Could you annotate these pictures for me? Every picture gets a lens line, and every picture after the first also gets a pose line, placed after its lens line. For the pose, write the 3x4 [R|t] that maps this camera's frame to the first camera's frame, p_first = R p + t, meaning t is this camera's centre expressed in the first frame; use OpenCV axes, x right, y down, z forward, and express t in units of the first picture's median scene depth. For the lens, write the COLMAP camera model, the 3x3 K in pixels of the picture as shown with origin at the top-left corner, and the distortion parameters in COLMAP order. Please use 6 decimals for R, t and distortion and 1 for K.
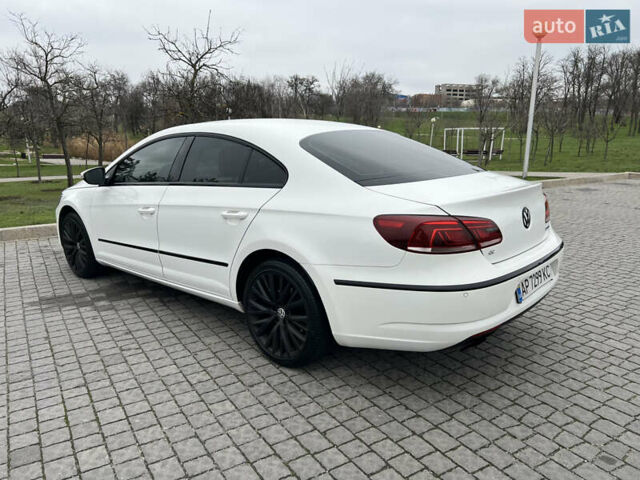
lens RADIAL K [[481.5, 0, 320.0], [0, 481.5, 240.0], [0, 0, 1]] dist [0.056451, -0.057646]
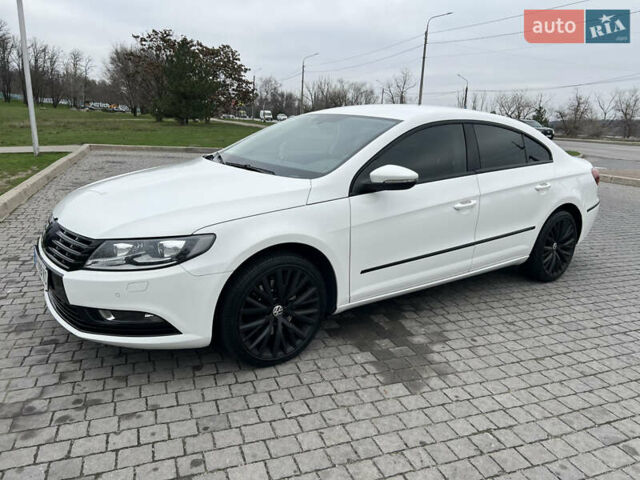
lens RADIAL K [[481.5, 0, 320.0], [0, 481.5, 240.0], [0, 0, 1]] dist [0.056451, -0.057646]
pose [[0.215405, -0.226601, 0.949870, -1.350018], [0.174993, 0.965916, 0.190745, -0.227113], [-0.960718, 0.125133, 0.247717, 1.075610]]
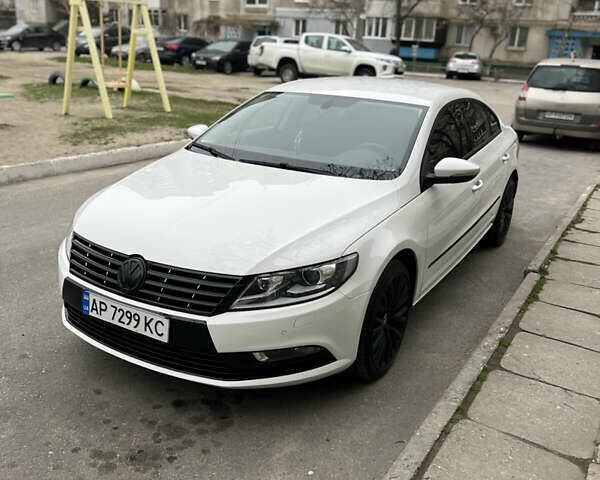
lens RADIAL K [[612.0, 0, 300.0], [0, 612.0, 240.0], [0, 0, 1]] dist [0.007766, 0.031427]
pose [[-0.203786, -0.296063, 0.933176, -1.482051], [0.173663, 0.927131, 0.332069, -0.433859], [-0.963490, 0.229729, -0.137521, 1.568261]]
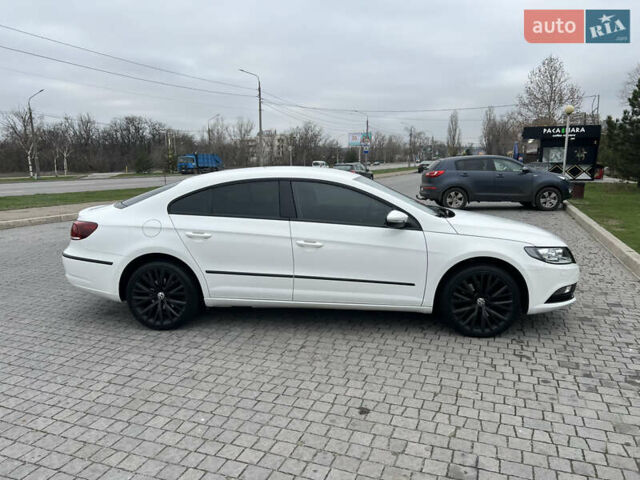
lens RADIAL K [[481.5, 0, 320.0], [0, 481.5, 240.0], [0, 0, 1]] dist [0.056451, -0.057646]
pose [[-0.804307, 0.104063, -0.585031, 0.669296], [-0.119896, 0.935875, 0.331303, -0.559625], [0.581993, 0.336613, -0.740254, 2.309916]]
